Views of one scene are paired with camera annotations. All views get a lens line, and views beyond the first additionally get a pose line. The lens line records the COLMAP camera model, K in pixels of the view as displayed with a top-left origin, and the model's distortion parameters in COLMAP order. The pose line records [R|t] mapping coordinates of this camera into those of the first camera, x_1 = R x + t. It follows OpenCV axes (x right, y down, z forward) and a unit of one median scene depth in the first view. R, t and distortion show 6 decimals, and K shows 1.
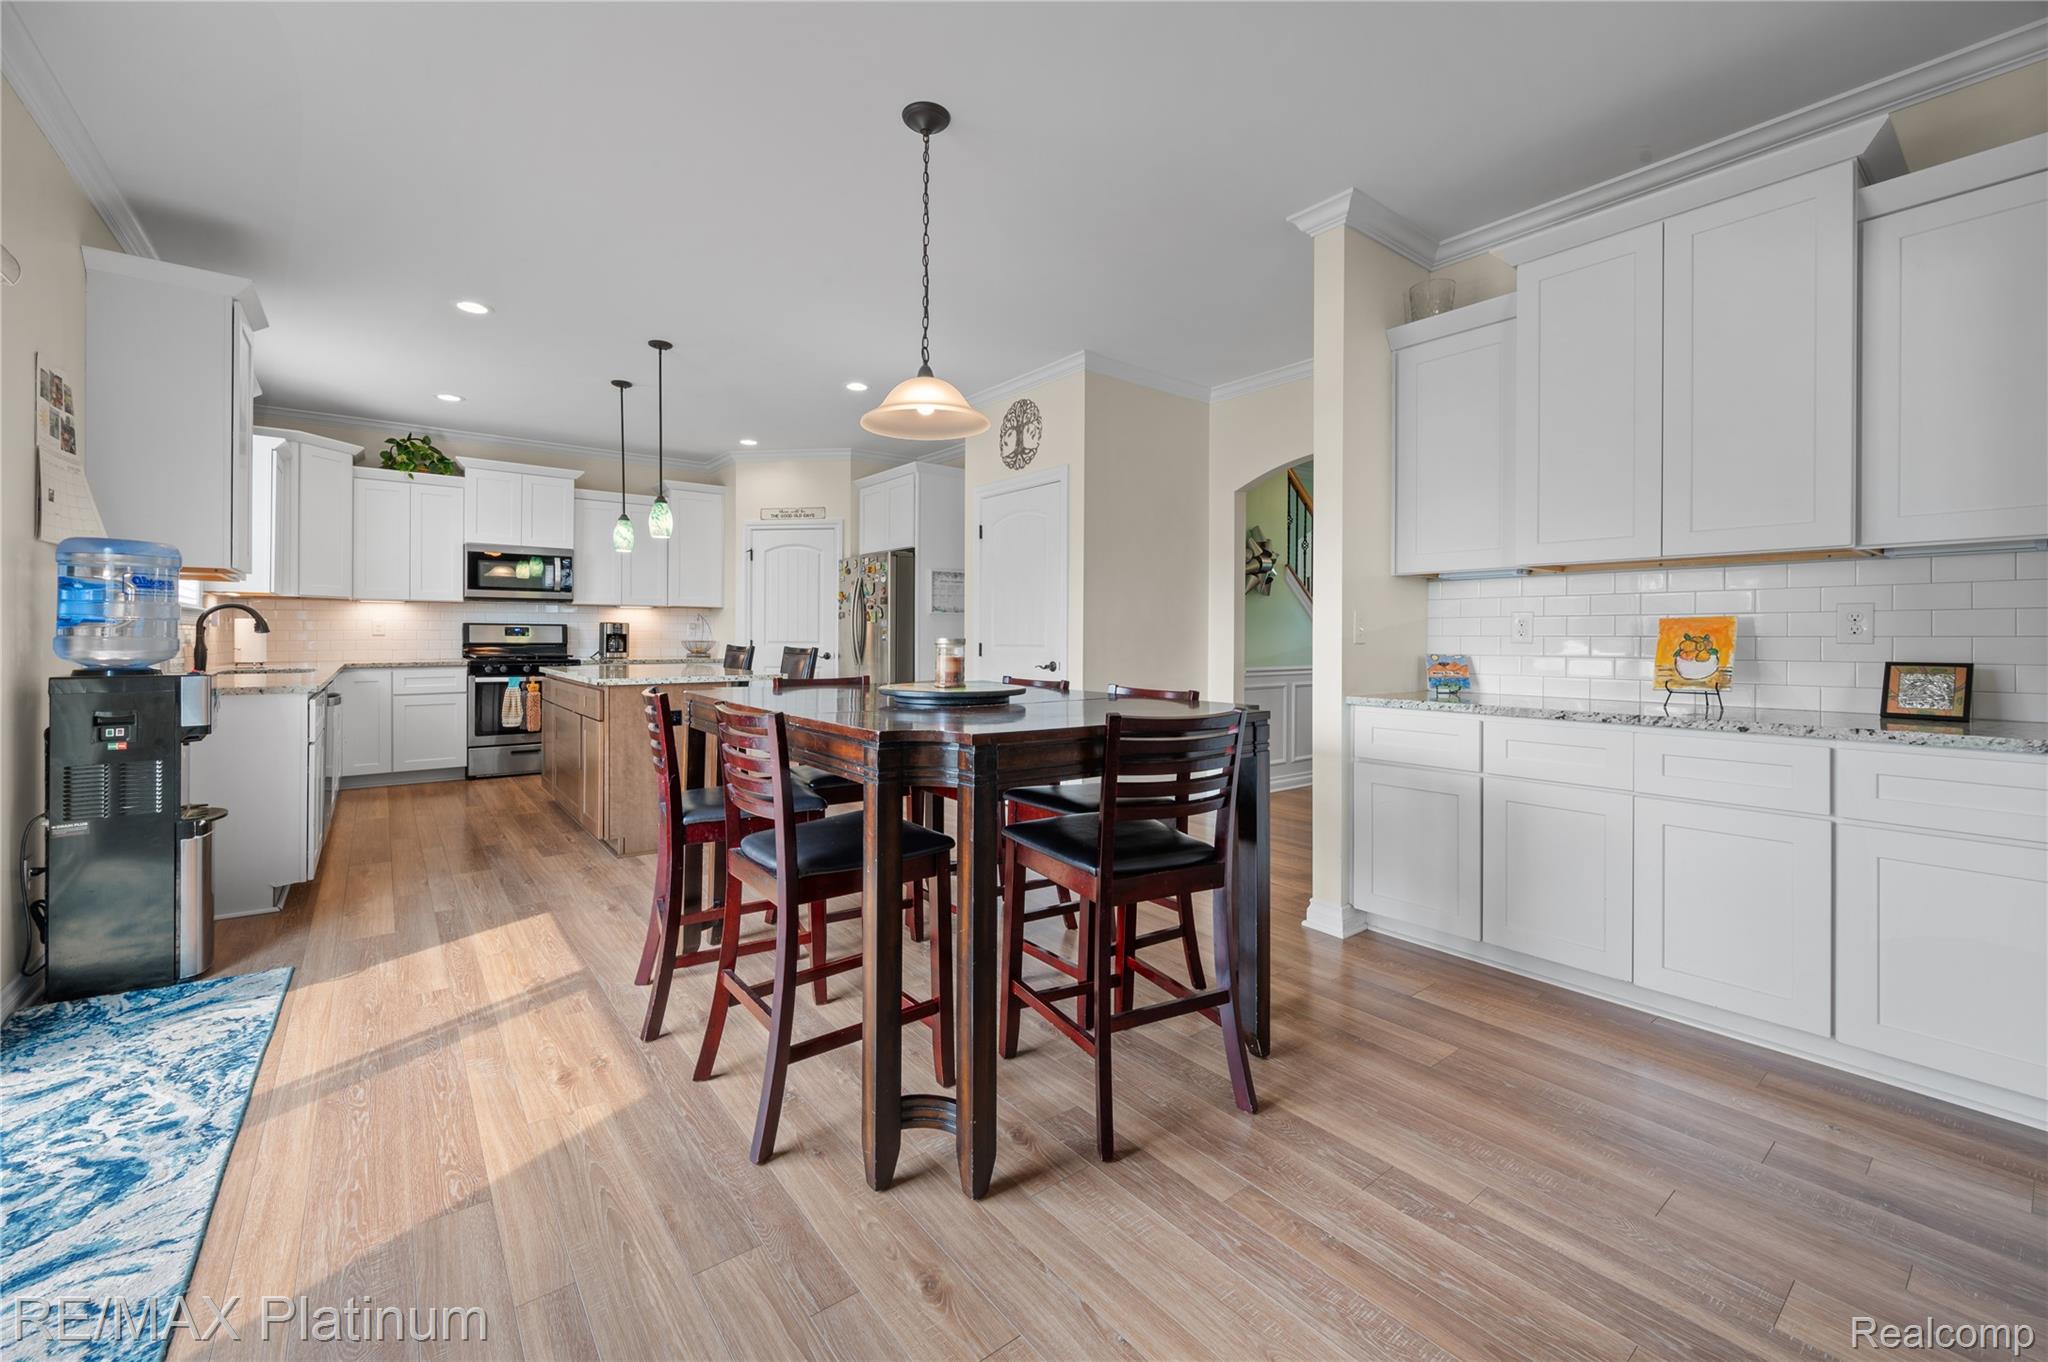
lens RADIAL K [[821.6, 0, 1011.3], [0, 821.6, 636.0], [0, 0, 1]] dist [0.003866, -0.000564]
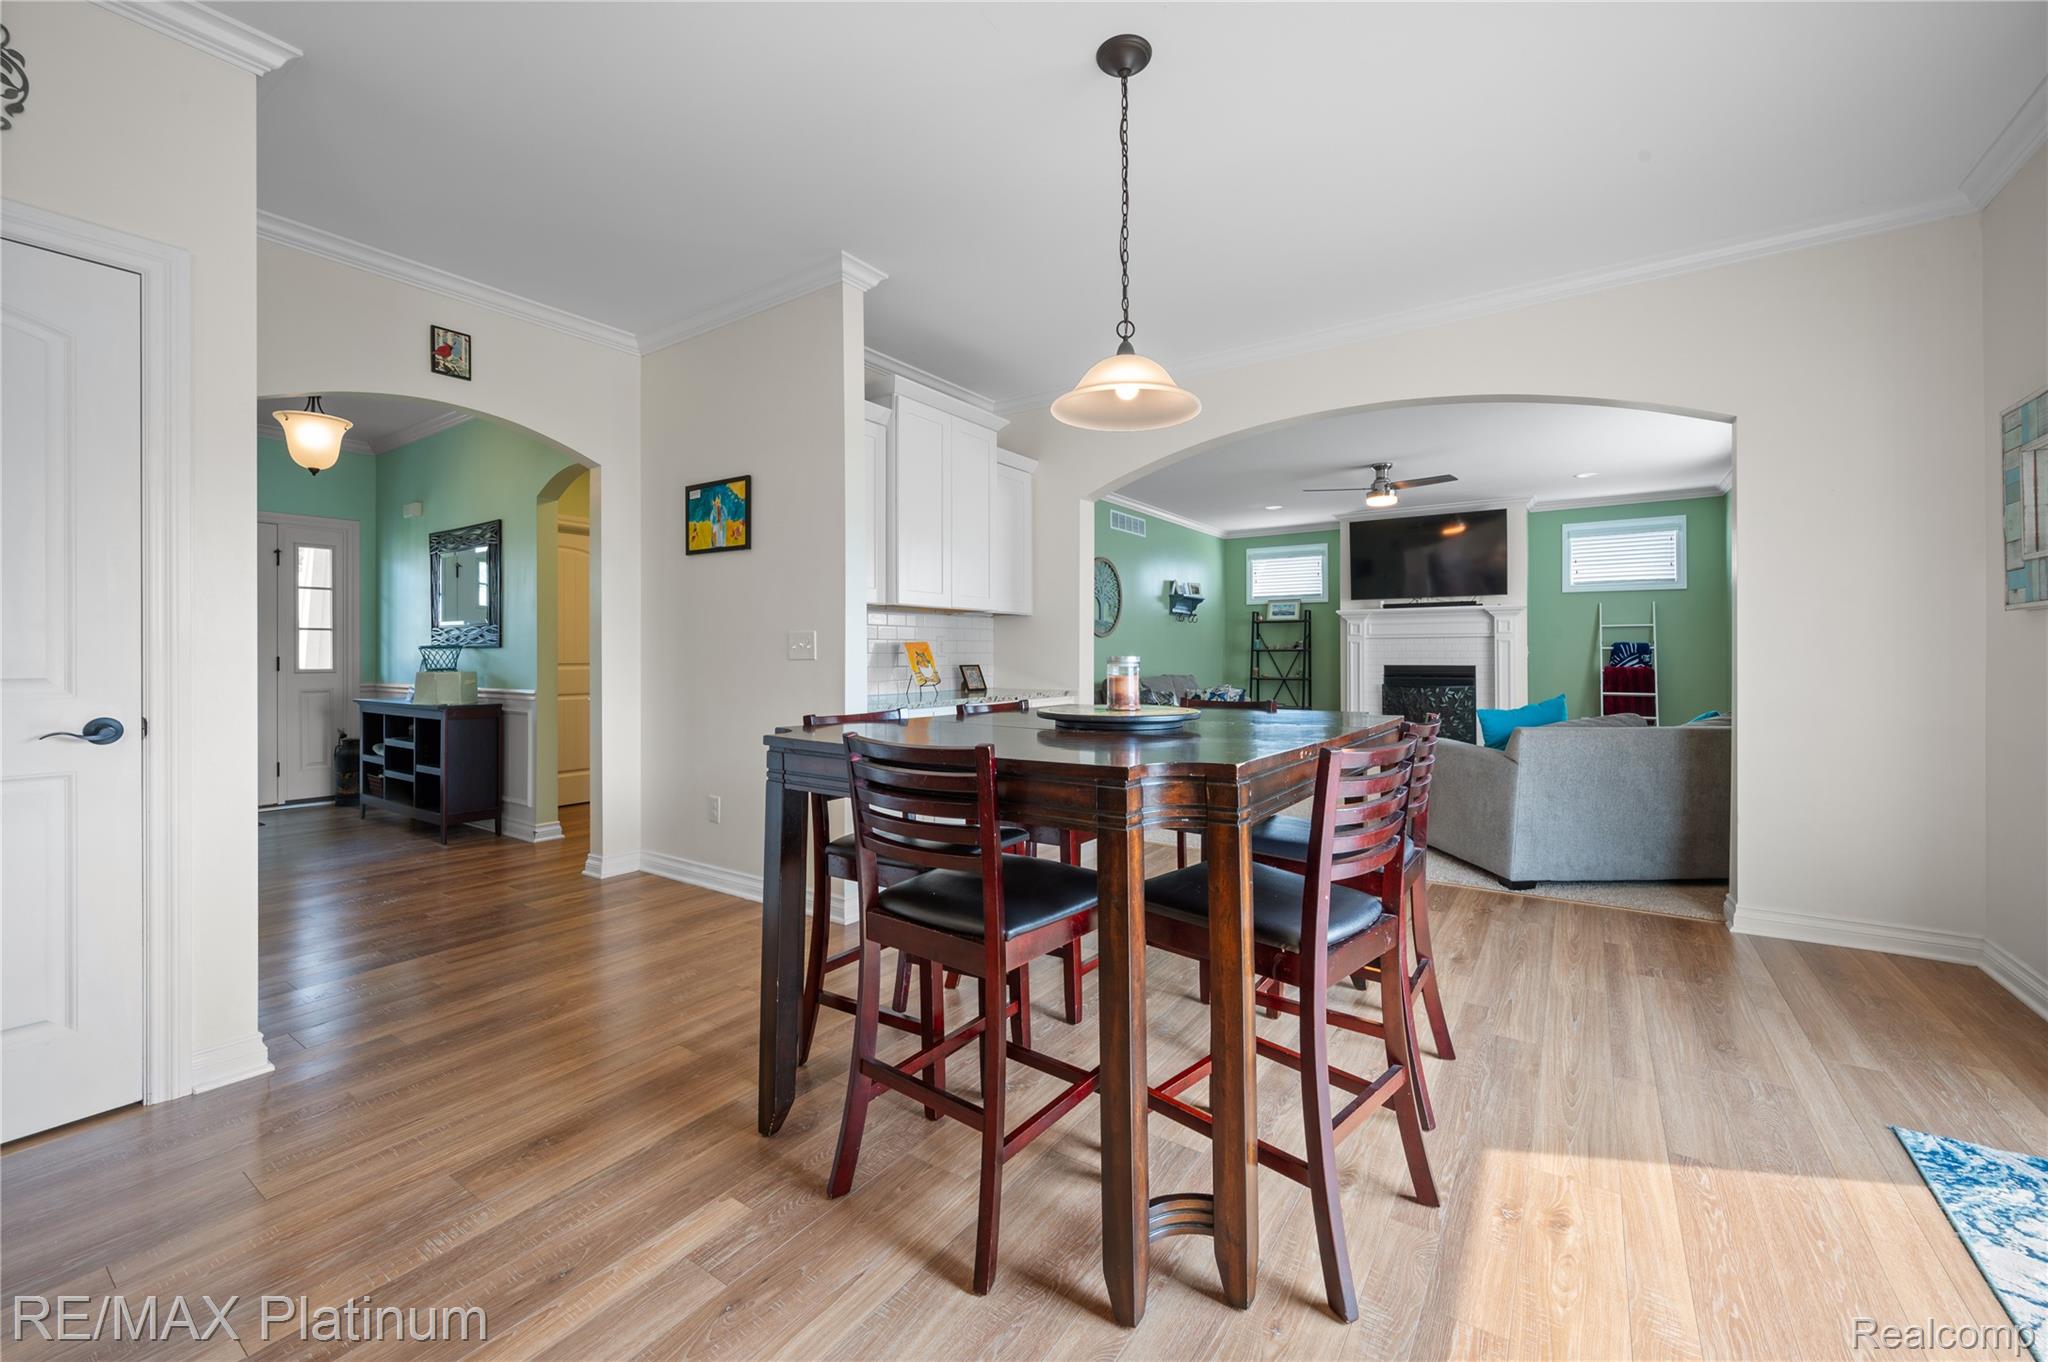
lens RADIAL K [[821.6, 0, 1021.0], [0, 821.6, 646.4], [0, 0, 1]] dist [0.003866, -0.000564]
pose [[-0.308920, 0.005816, 0.951070, -0.437065], [-0.001807, 0.999976, -0.006702, -0.001307], [-0.951086, -0.003789, -0.308902, 0.668290]]
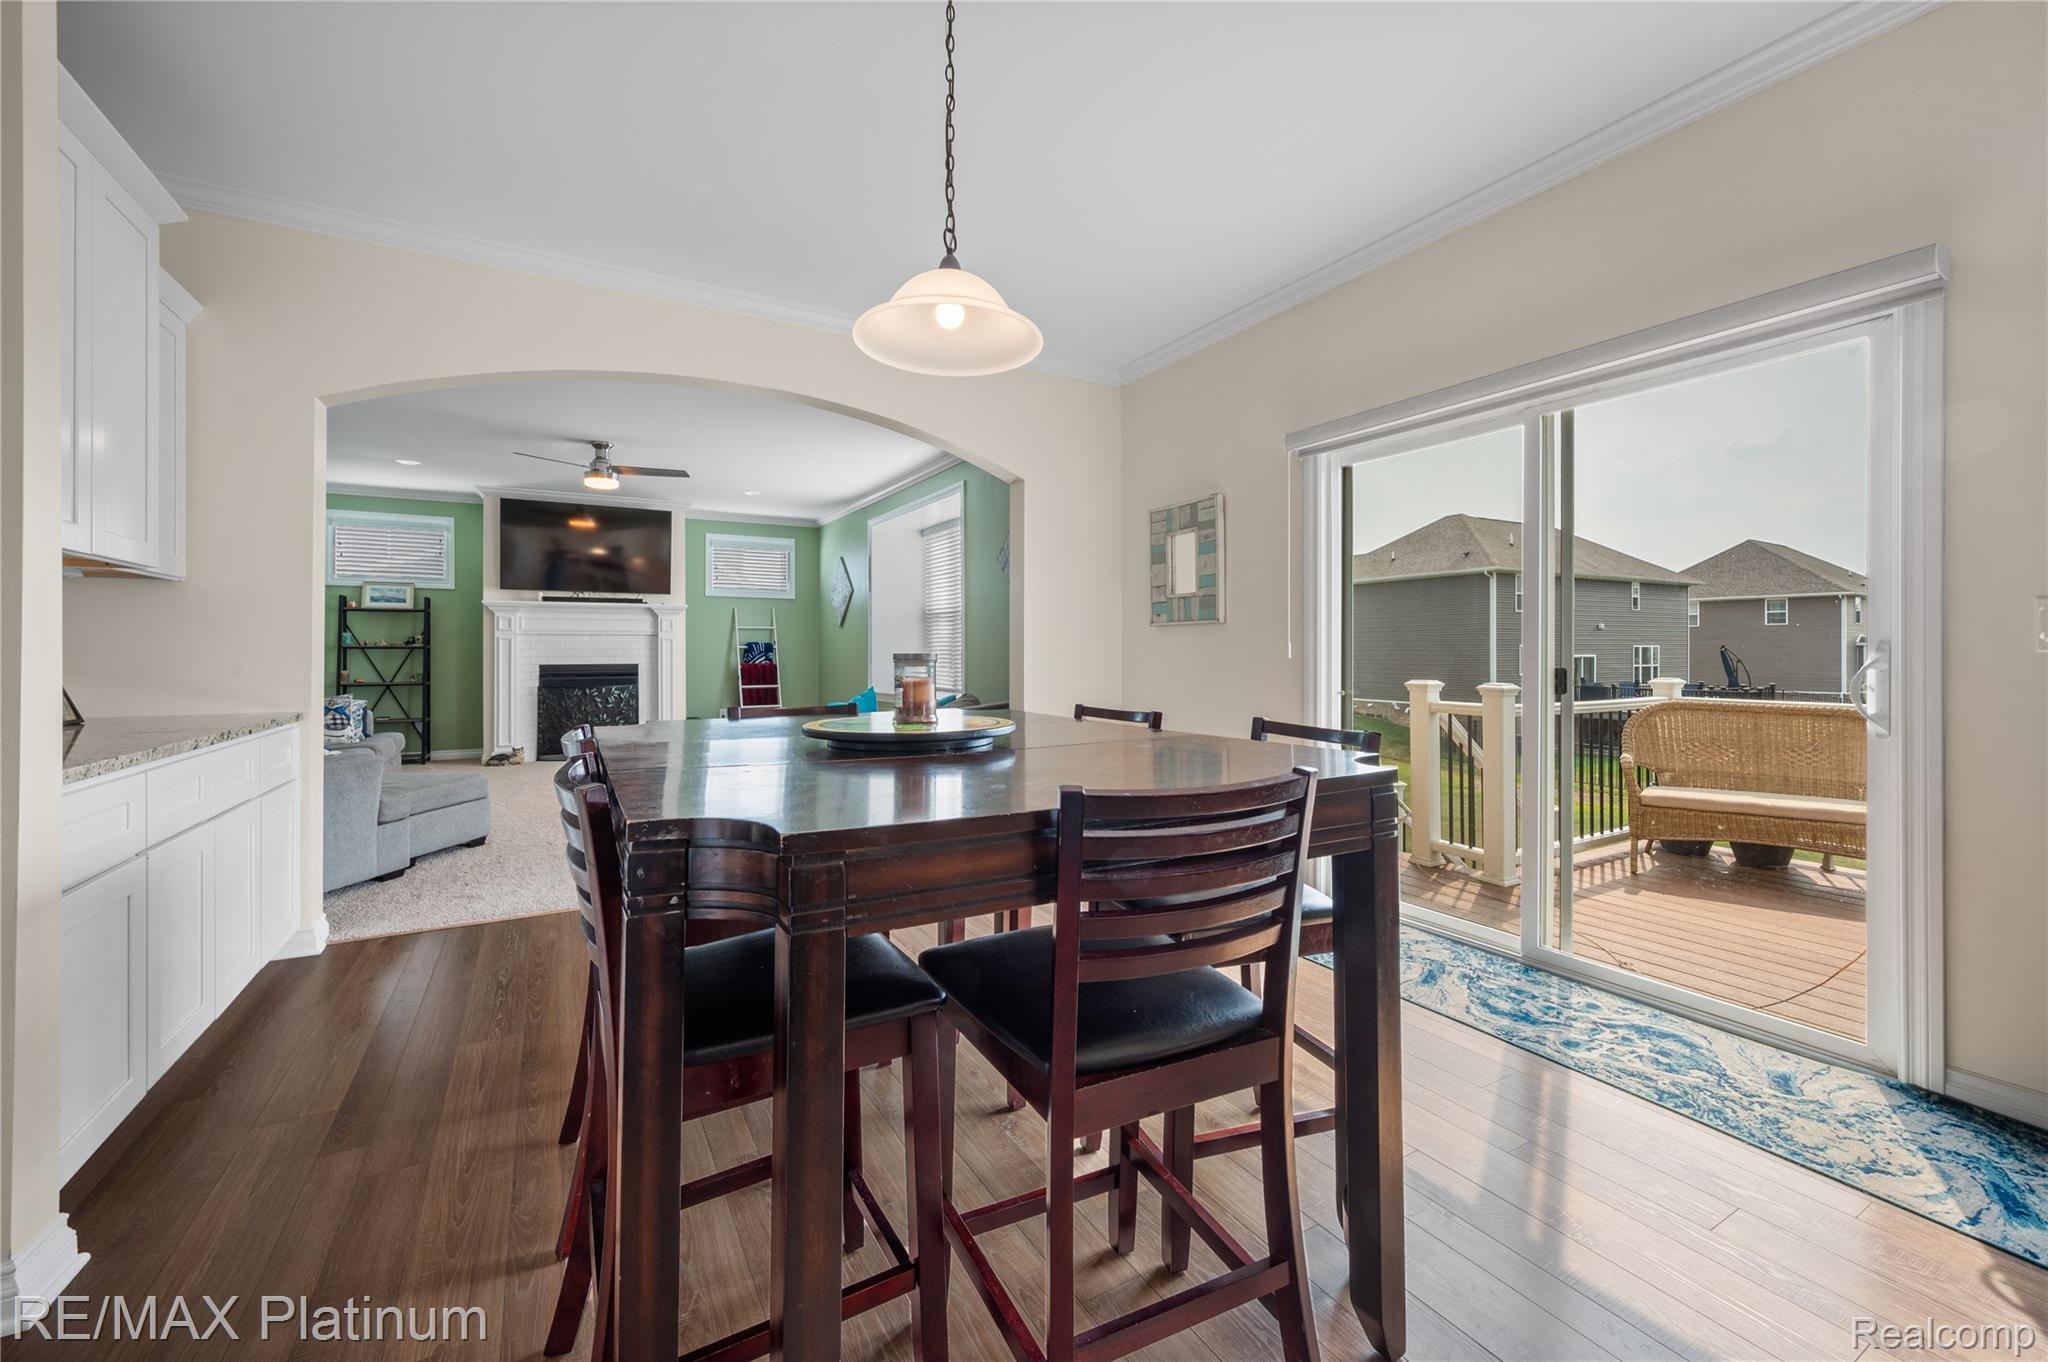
lens RADIAL K [[821.6, 0, 1014.5], [0, 821.6, 653.2], [0, 0, 1]] dist [0.003866, -0.000564]
pose [[-0.989561, -0.003128, 0.144079, -0.125984], [-0.003081, 0.999995, 0.000548, 0.000403], [-0.144080, 0.000099, -0.989566, 0.813668]]
